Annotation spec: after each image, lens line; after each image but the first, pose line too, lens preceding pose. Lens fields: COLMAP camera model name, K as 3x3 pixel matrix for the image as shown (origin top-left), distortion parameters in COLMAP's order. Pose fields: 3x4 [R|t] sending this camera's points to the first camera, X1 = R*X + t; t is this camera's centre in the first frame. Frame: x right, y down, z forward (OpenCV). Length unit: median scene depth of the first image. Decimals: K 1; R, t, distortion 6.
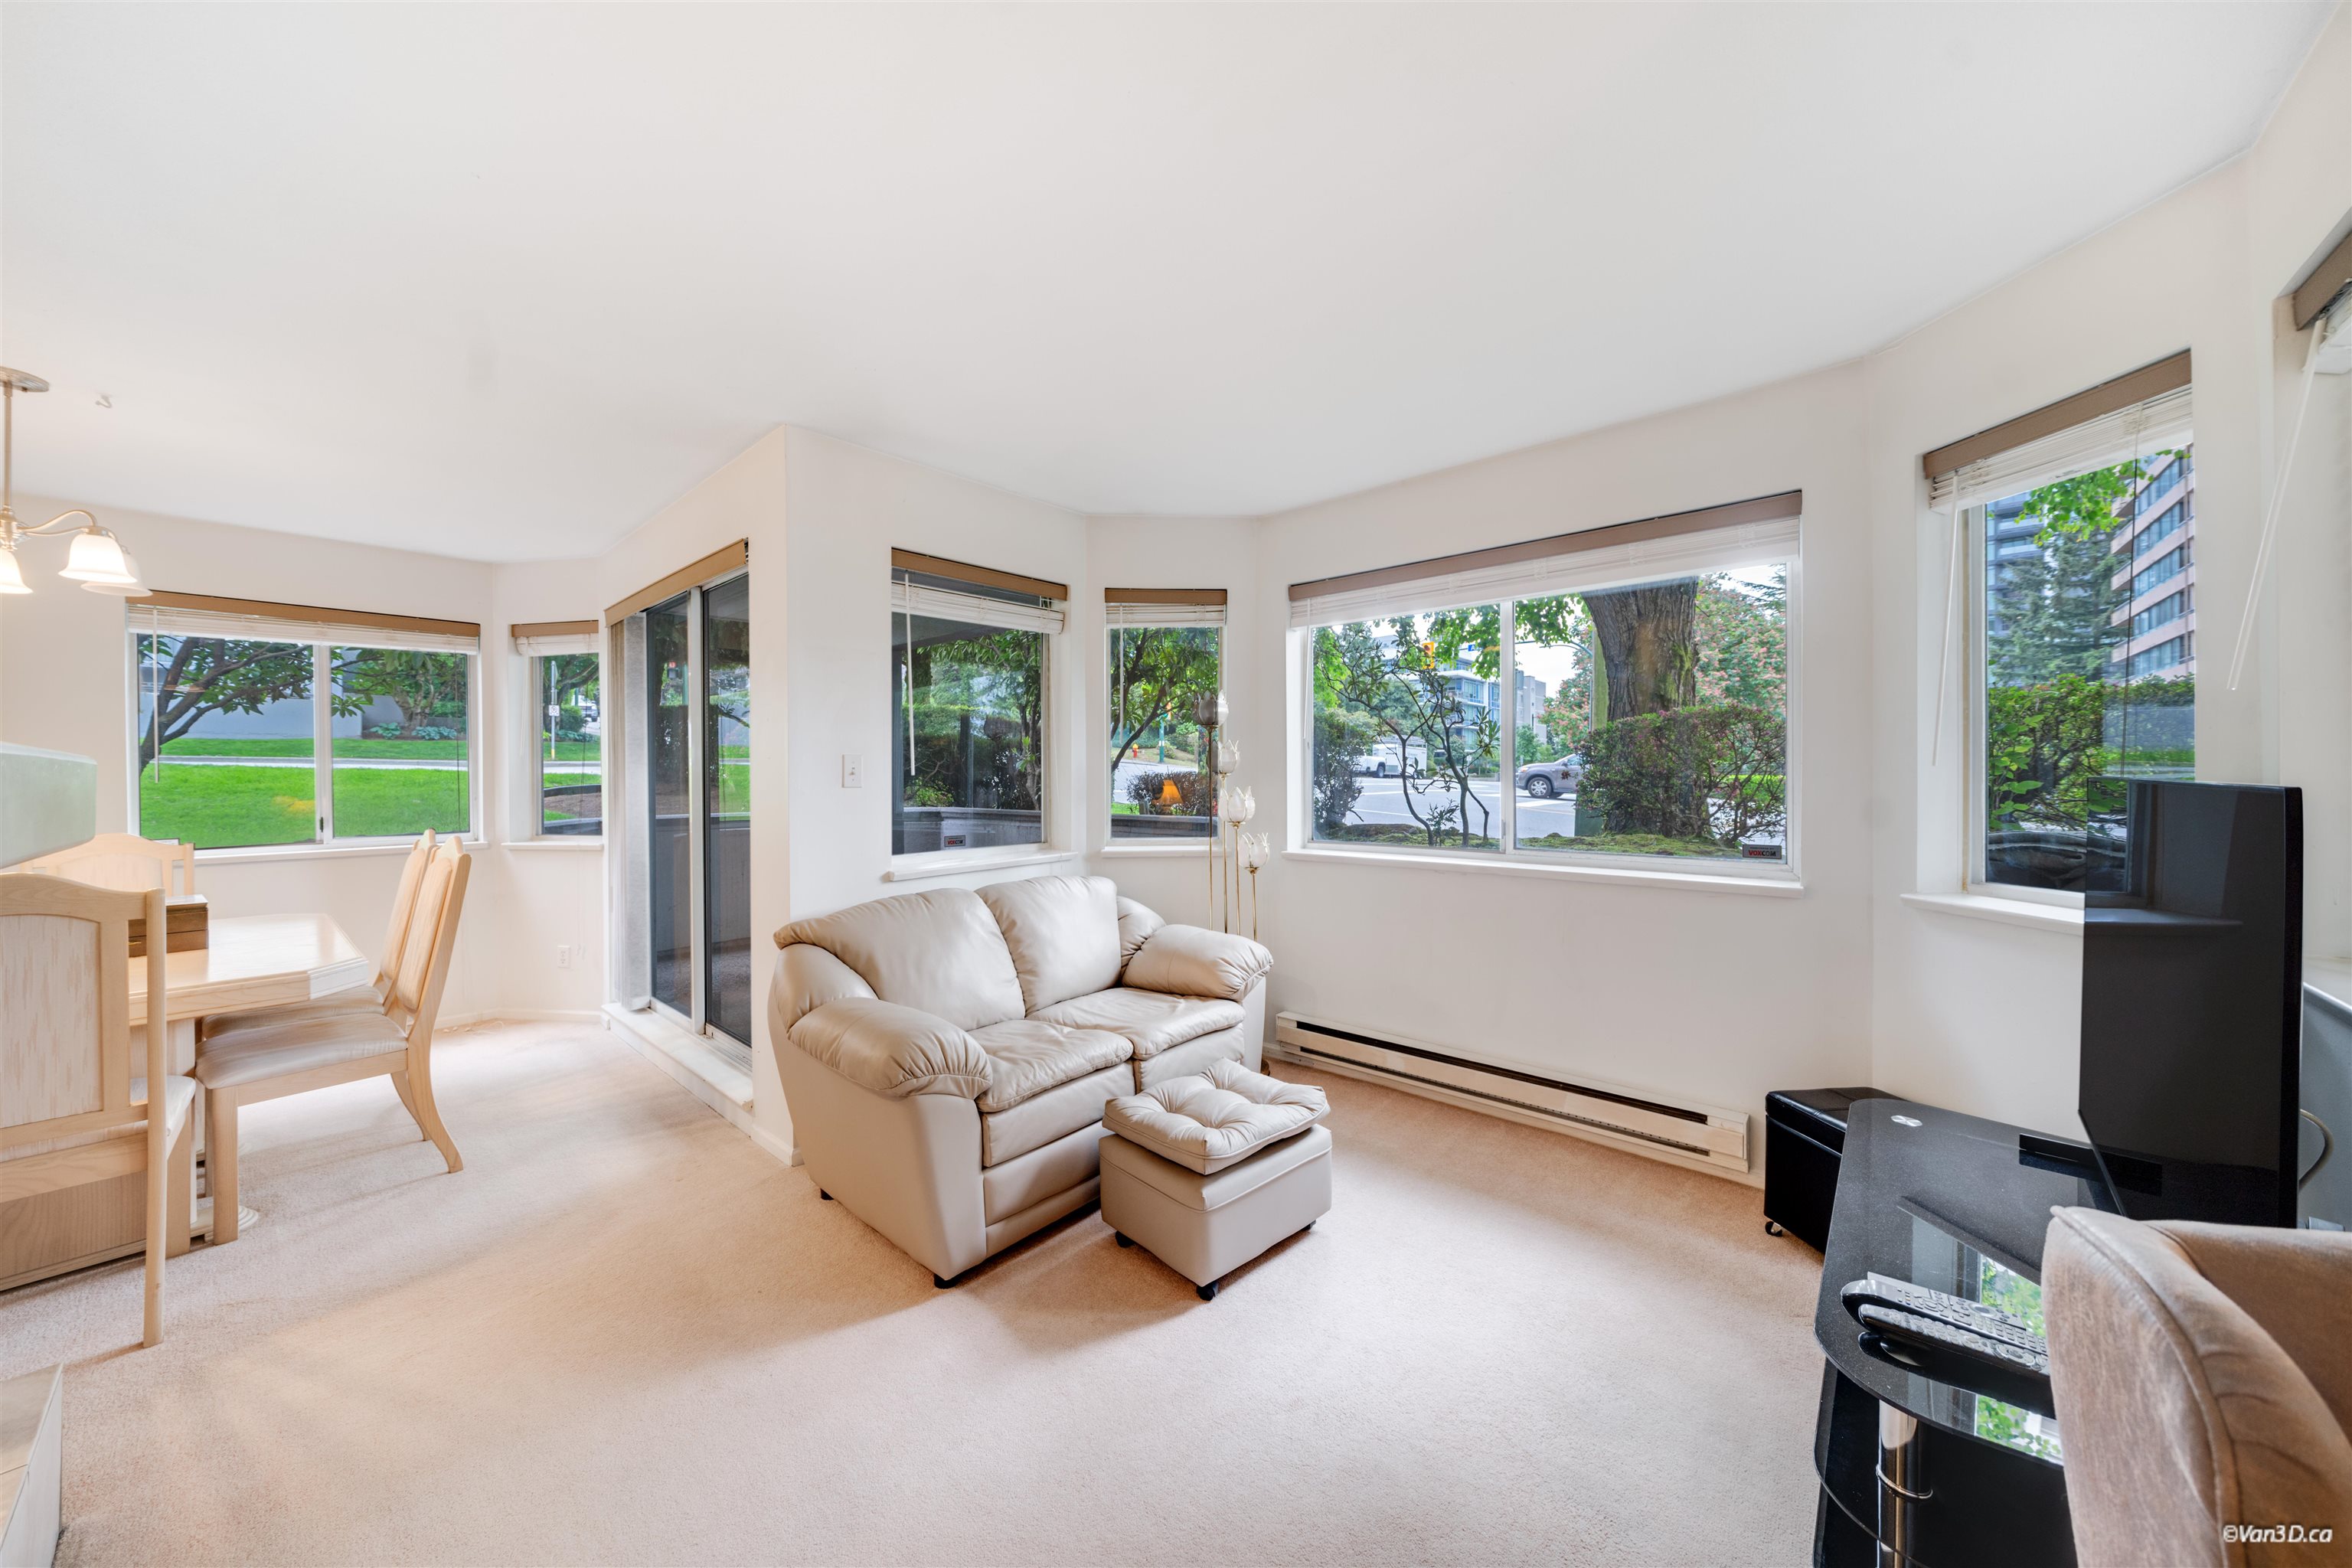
lens RADIAL K [[812.2, 0, 1193.1], [0, 812.2, 773.6], [0, 0, 1]] dist [-0.009550, 0.000610]
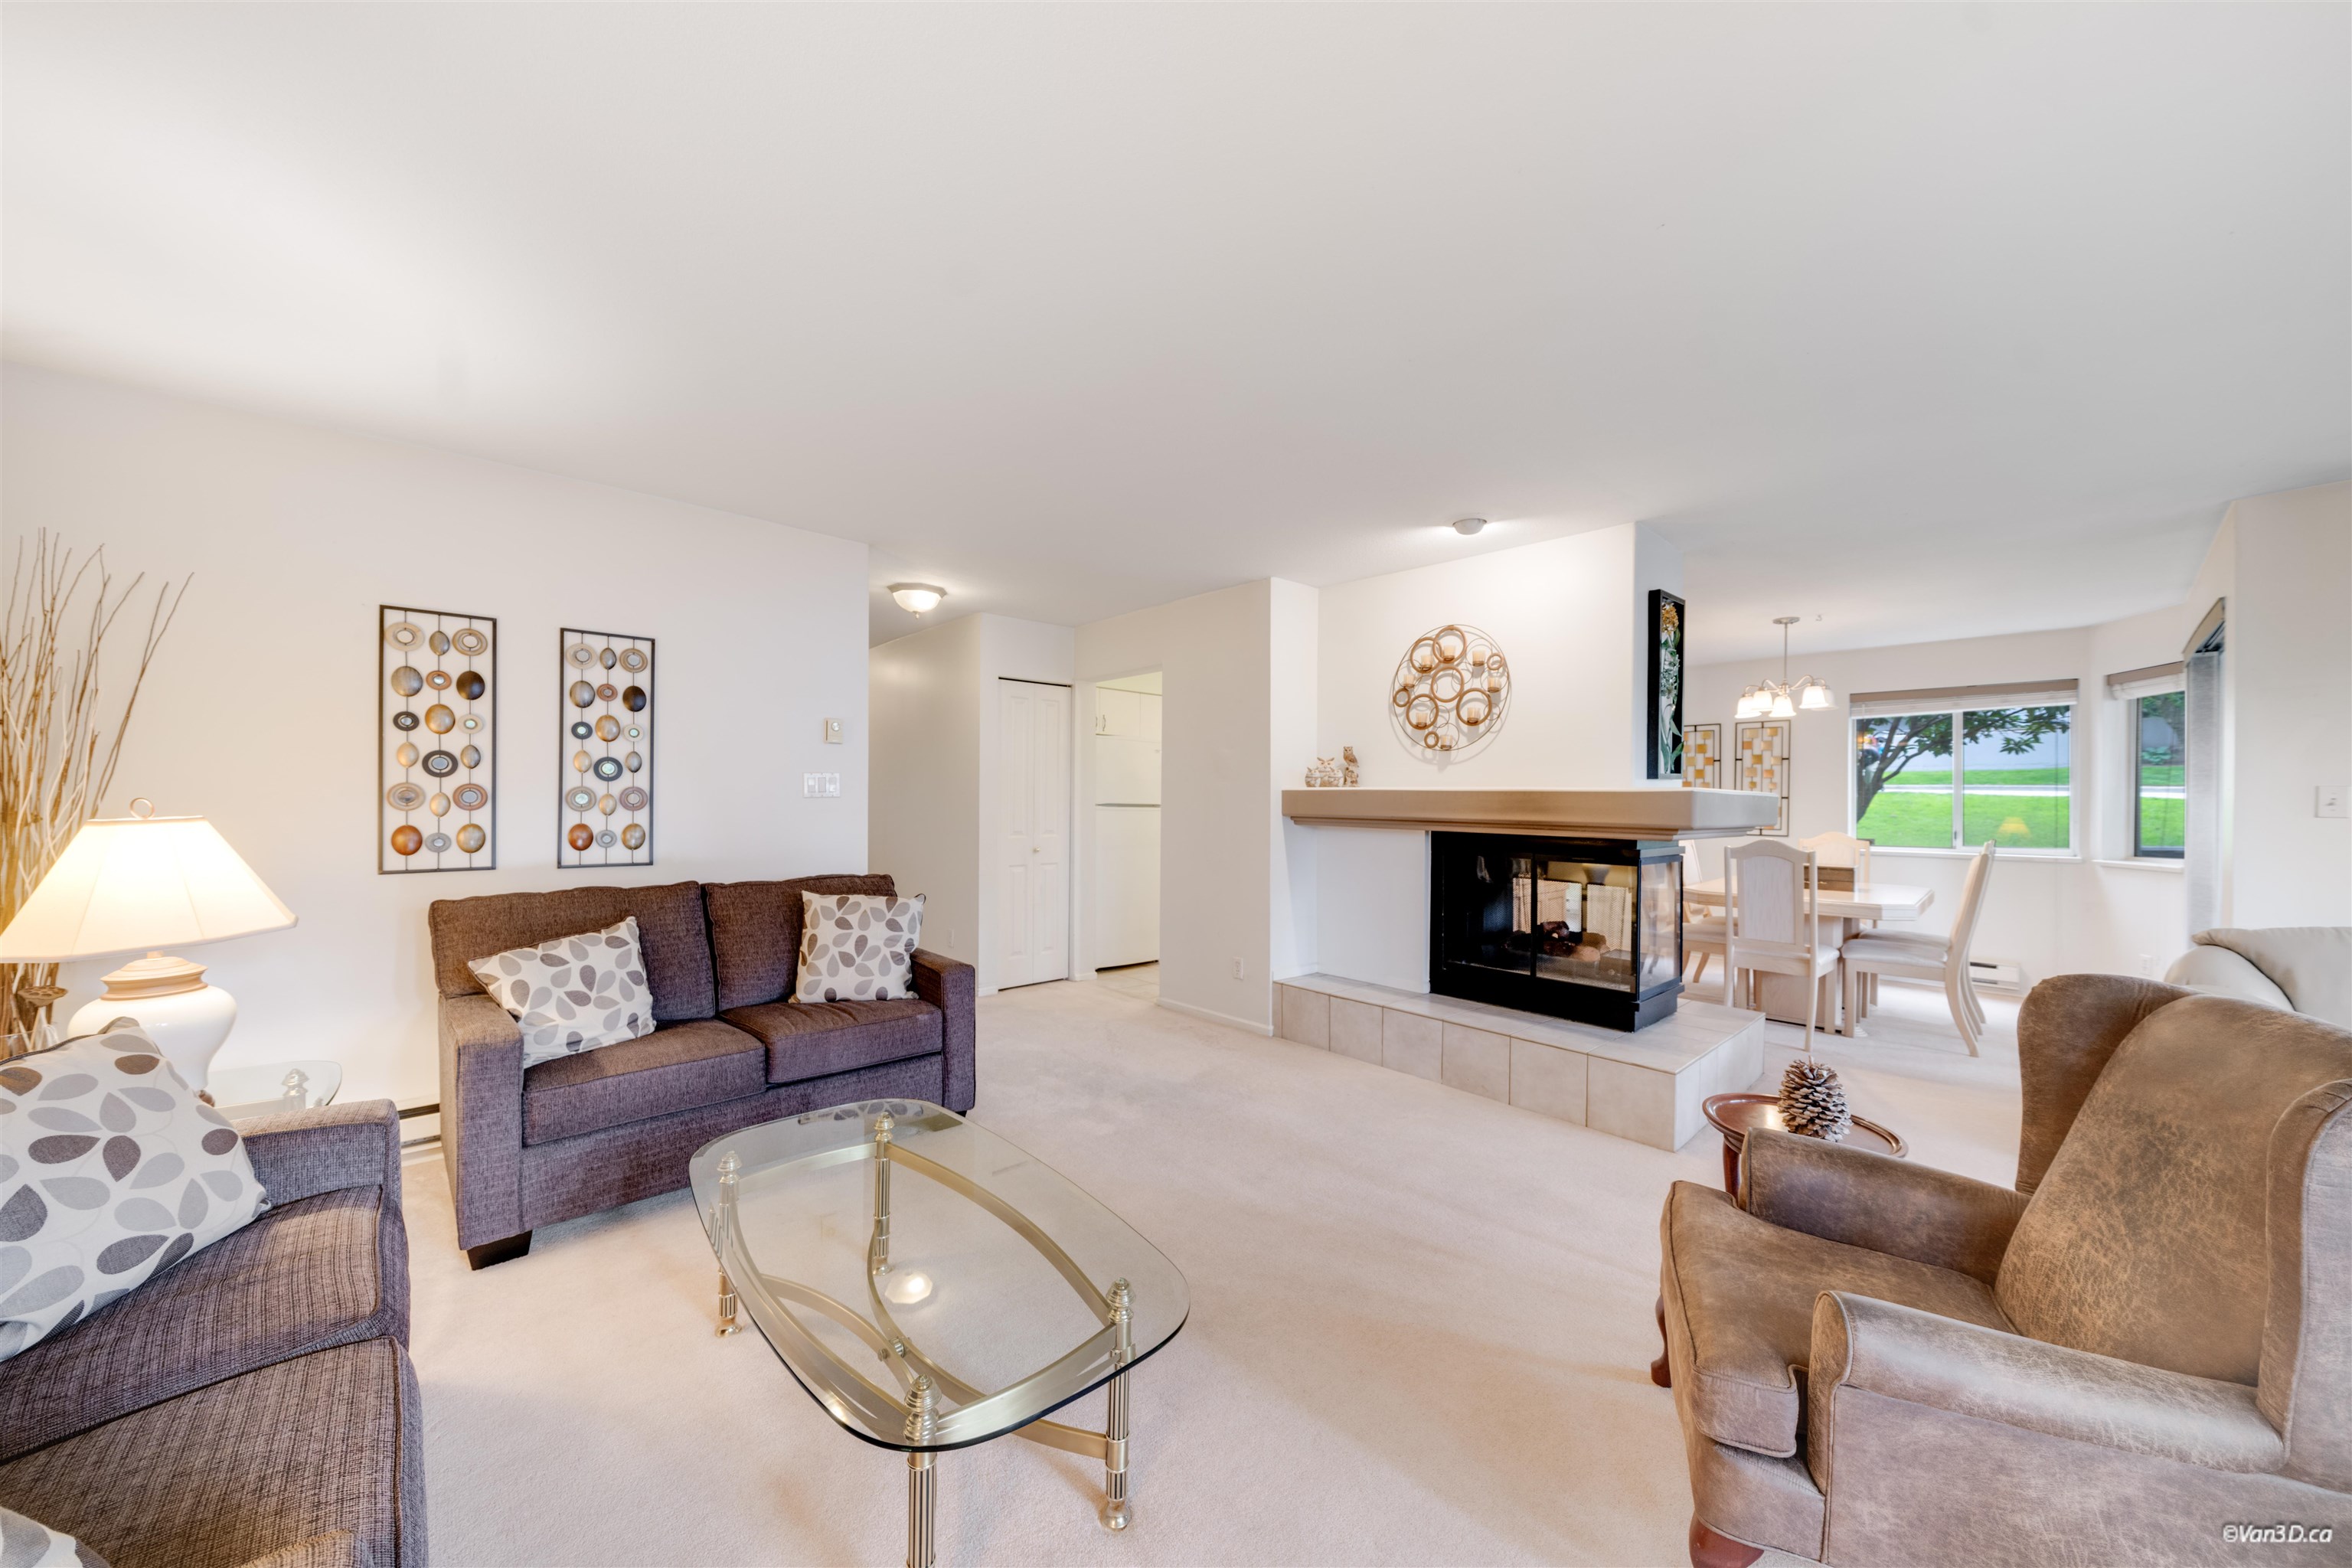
lens RADIAL K [[812.2, 0, 1162.9], [0, 812.2, 802.0], [0, 0, 1]] dist [-0.009550, 0.000610]
pose [[-0.126908, 0.008746, -0.991876, 0.781369], [-0.006255, 0.999934, 0.009617, -0.004324], [0.991895, 0.007424, -0.126845, -0.352695]]
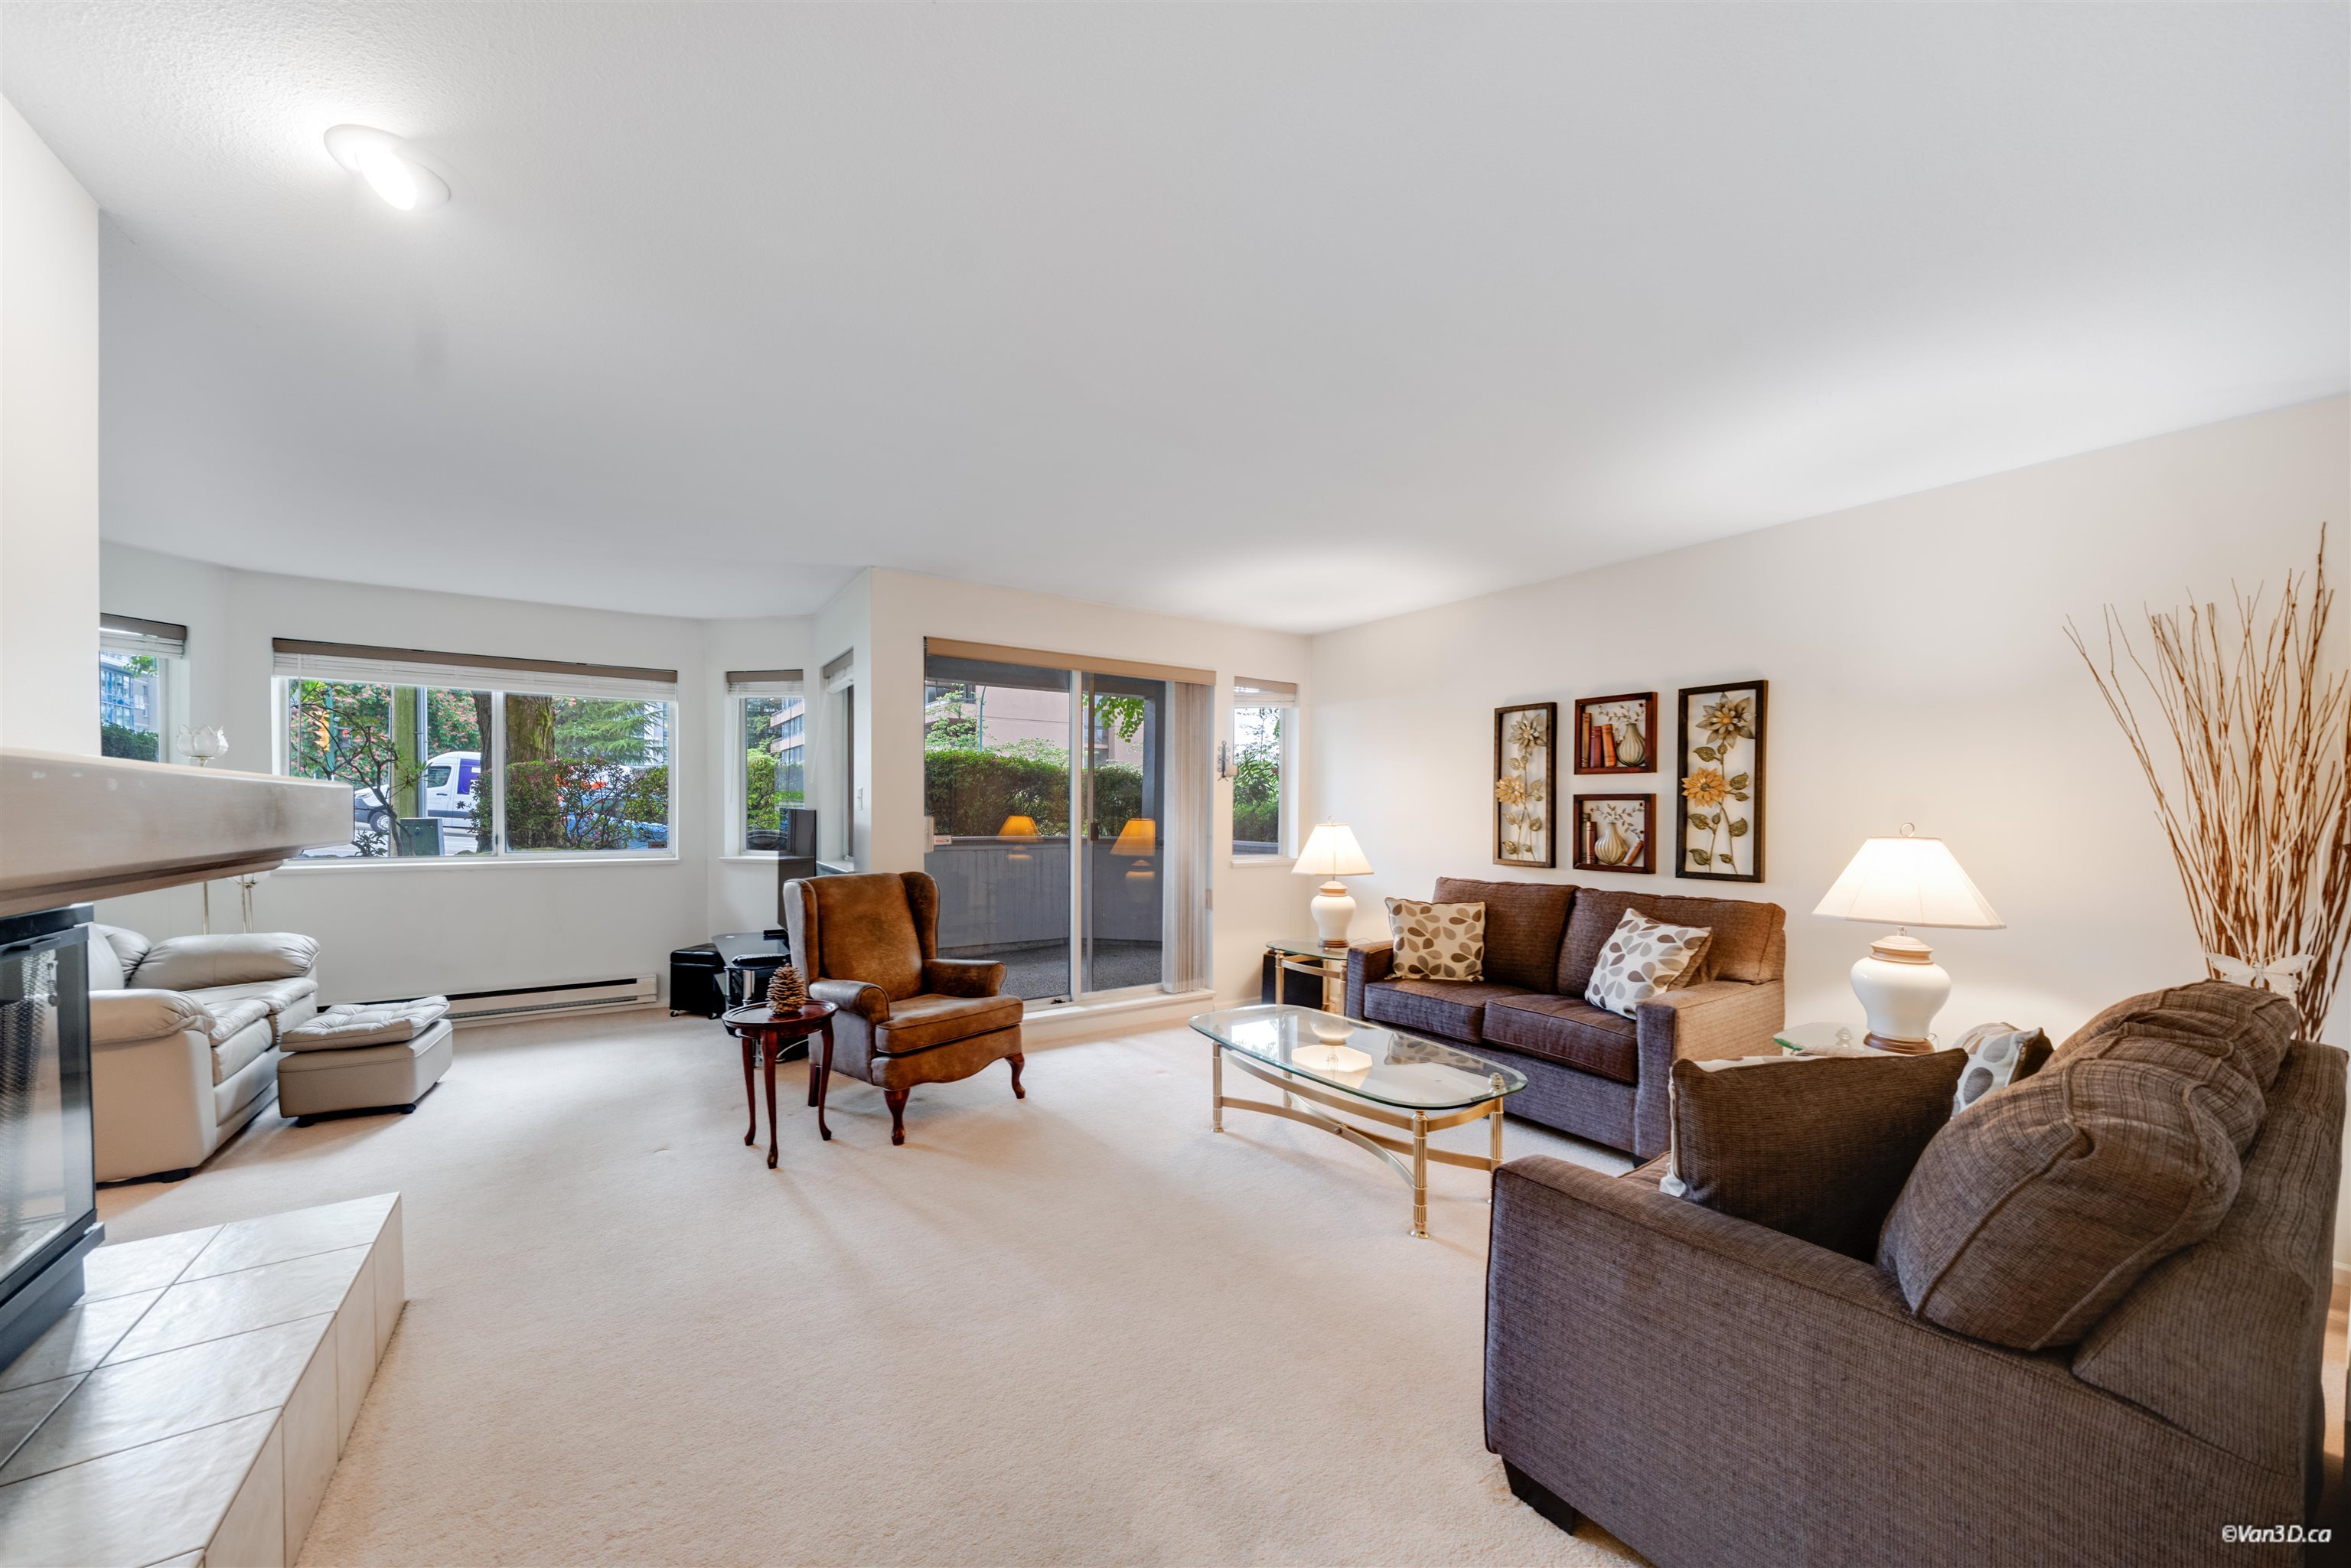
lens RADIAL K [[811.8, 0, 1147.3], [0, 811.8, 832.6], [0, 0, 1]] dist [-0.009550, 0.000610]
pose [[0.269272, -0.021014, 0.962835, -0.806877], [-0.012148, 0.999608, 0.025214, 0.001227], [-0.962987, -0.018486, 0.268911, -0.634689]]
